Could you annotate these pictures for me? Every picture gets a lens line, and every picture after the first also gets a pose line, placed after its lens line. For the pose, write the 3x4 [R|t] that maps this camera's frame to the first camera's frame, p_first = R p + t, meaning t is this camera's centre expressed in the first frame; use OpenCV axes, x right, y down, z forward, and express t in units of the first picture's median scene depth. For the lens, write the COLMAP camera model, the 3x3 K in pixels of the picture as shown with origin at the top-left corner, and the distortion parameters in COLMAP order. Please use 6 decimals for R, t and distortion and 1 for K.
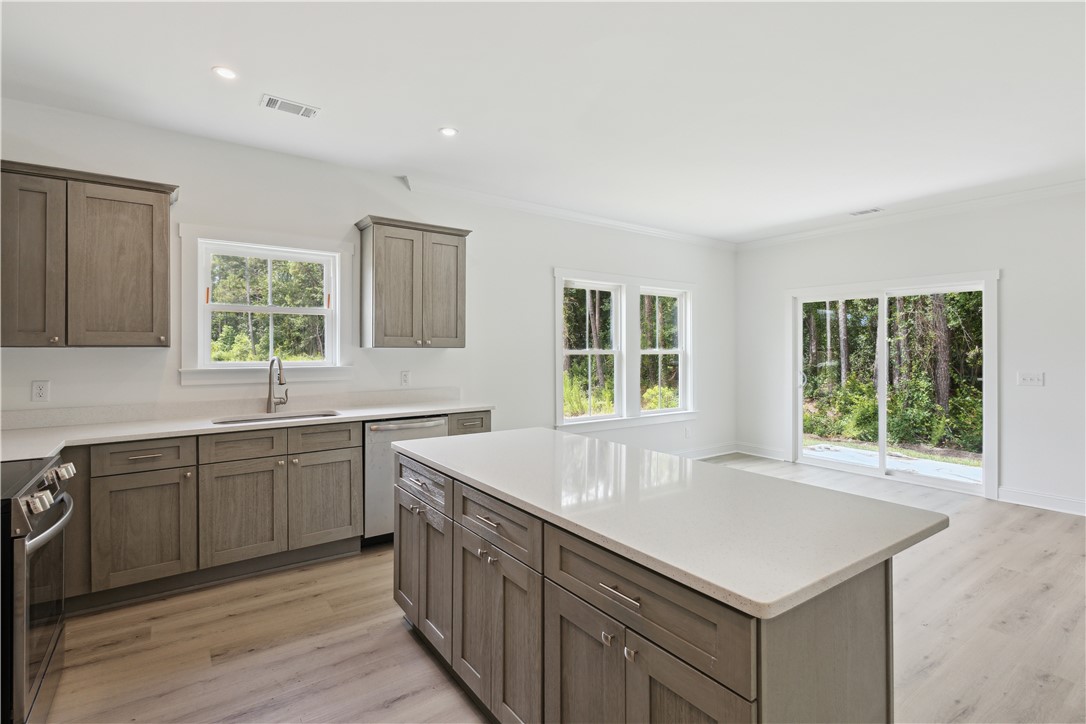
lens RADIAL K [[517.4, 0, 540.3], [0, 517.4, 344.9], [0, 0, 1]] dist [0.000807, -0.000159]
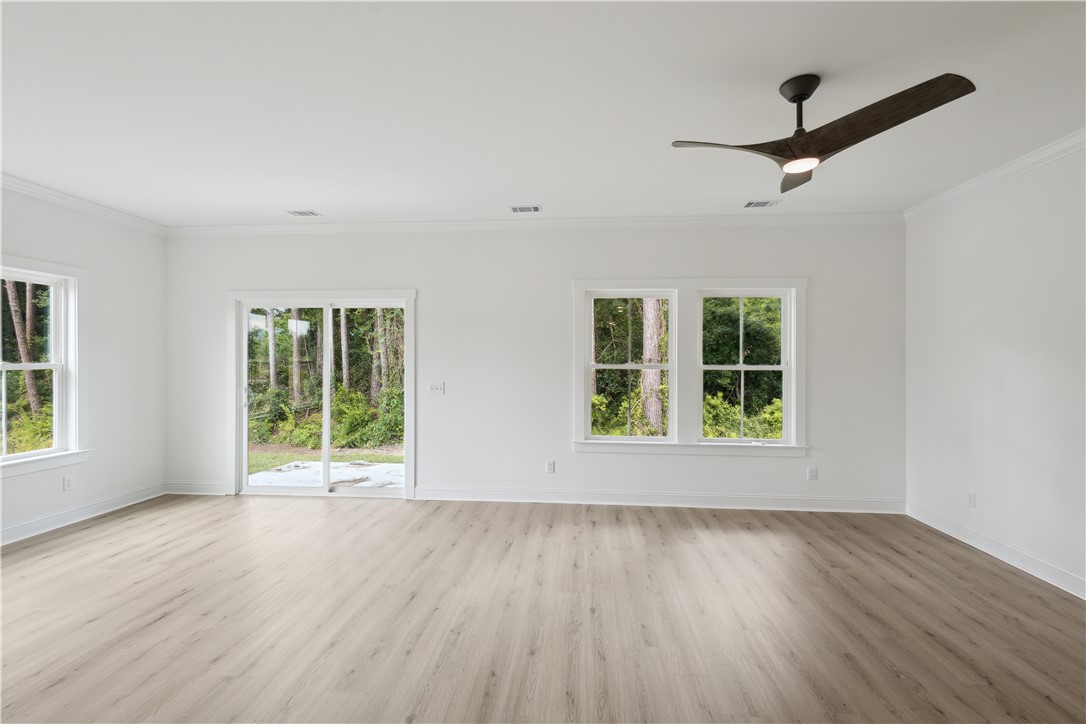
lens RADIAL K [[501.5, 0, 543.0], [0, 501.5, 362.0], [0, 0, 1]] dist [0.000417, -0.000035]
pose [[0.641390, -0.006264, 0.767190, 0.179279], [-0.001750, 0.999952, 0.009627, -0.001830], [-0.767213, -0.007517, 0.641348, 0.080039]]
